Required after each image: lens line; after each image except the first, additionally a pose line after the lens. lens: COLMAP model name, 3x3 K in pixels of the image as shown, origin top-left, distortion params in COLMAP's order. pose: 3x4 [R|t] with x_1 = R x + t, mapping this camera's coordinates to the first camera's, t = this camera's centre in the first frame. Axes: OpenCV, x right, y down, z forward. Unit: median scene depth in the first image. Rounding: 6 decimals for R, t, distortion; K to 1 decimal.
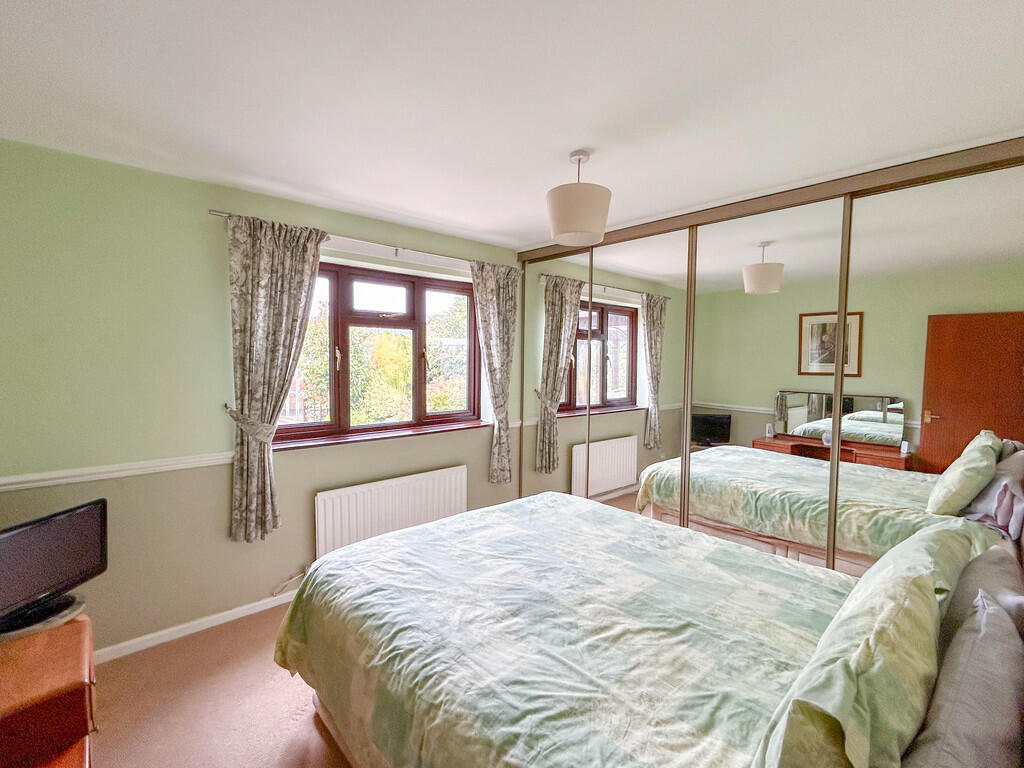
lens RADIAL K [[473.0, 0, 519.7], [0, 473.0, 390.8], [0, 0, 1]] dist [-0.000794, -0.000218]
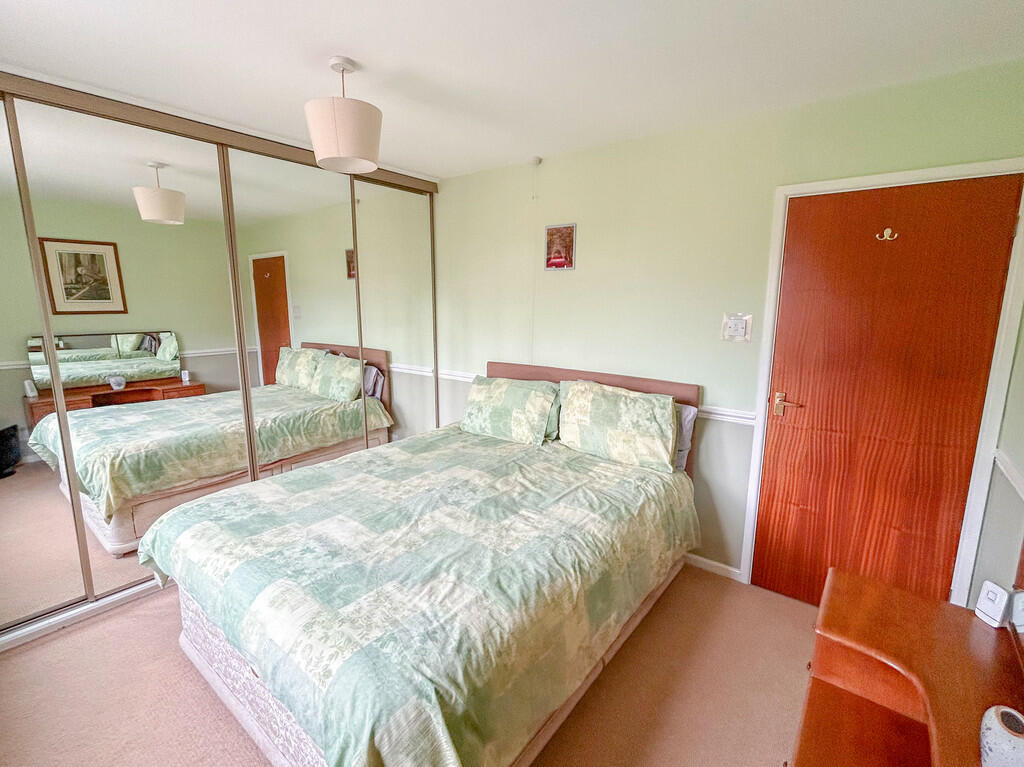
lens RADIAL K [[473.0, 0, 519.3], [0, 473.0, 375.0], [0, 0, 1]] dist [-0.000794, -0.000218]
pose [[-0.177271, -0.169325, 0.969487, -0.948616], [0.060947, 0.981309, 0.182534, -0.087040], [-0.982273, 0.091445, -0.163638, 0.957897]]
